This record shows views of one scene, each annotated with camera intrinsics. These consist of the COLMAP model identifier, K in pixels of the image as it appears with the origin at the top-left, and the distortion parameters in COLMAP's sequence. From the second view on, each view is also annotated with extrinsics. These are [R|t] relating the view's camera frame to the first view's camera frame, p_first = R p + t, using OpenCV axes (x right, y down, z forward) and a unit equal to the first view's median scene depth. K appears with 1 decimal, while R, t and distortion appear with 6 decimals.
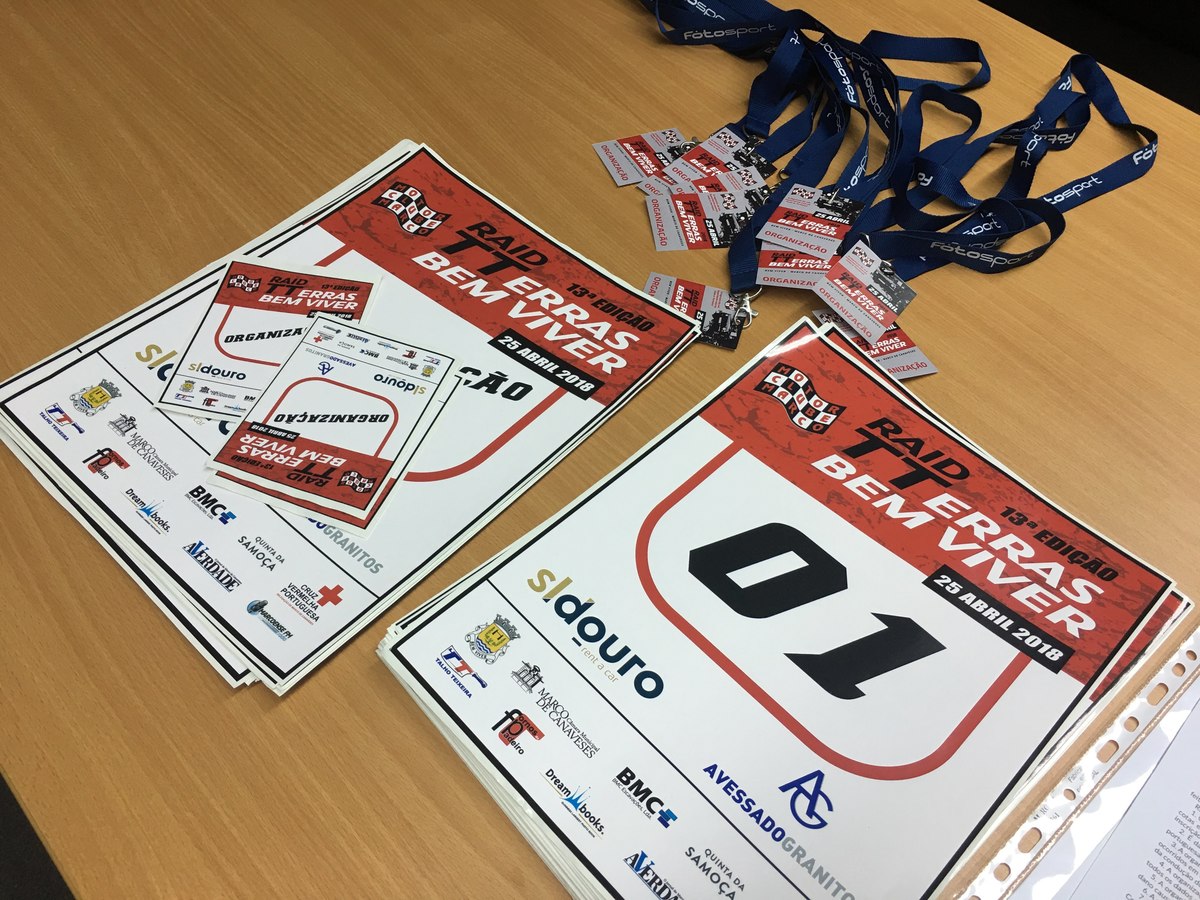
lens RADIAL K [[1013.2, 0, 600.0], [0, 1013.2, 450.0], [0, 0, 1]] dist [0.079289, -0.087813]
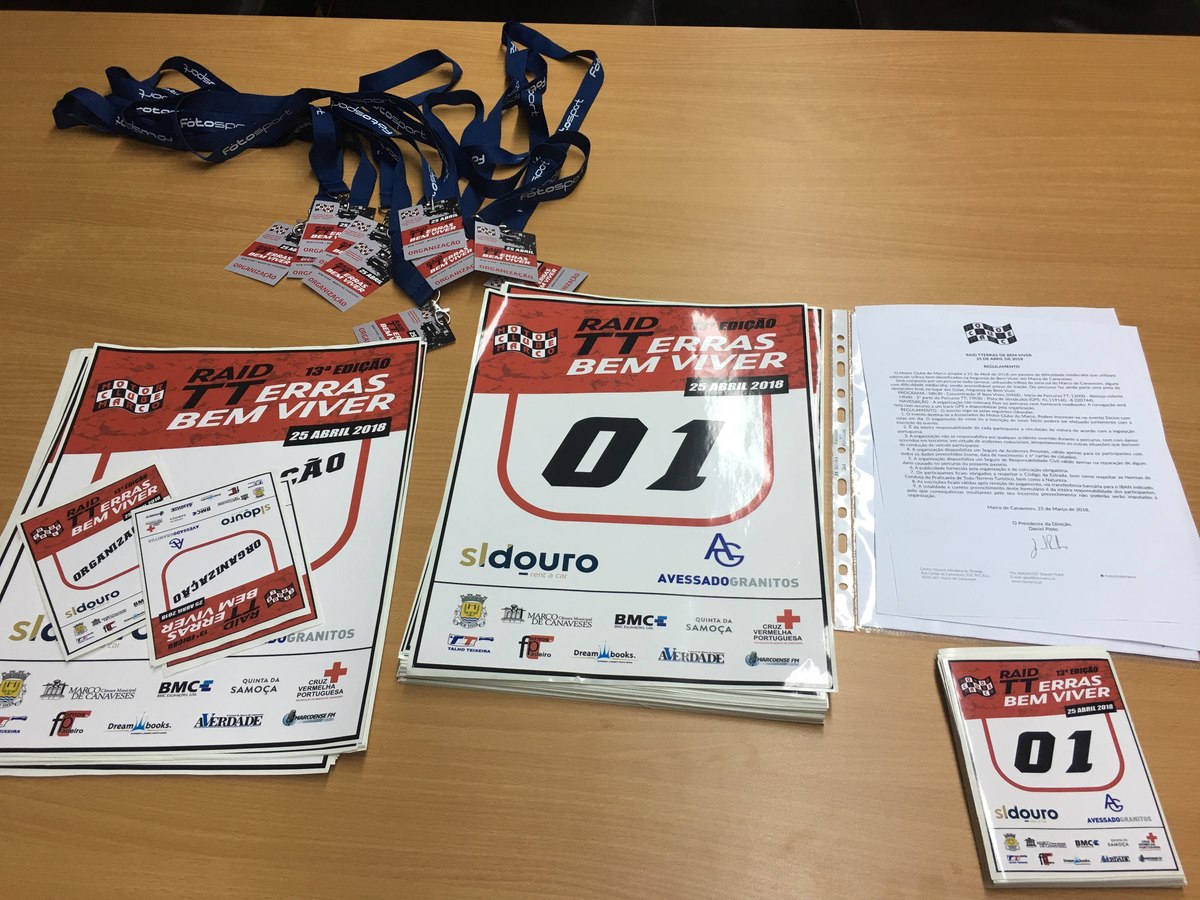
lens RADIAL K [[1013.2, 0, 600.0], [0, 1013.2, 450.0], [0, 0, 1]] dist [0.079289, -0.087813]
pose [[0.750035, -0.563993, 0.345484, -0.252672], [0.573088, 0.814945, 0.086219, 0.004521], [-0.330177, 0.133325, 0.934456, -0.211237]]
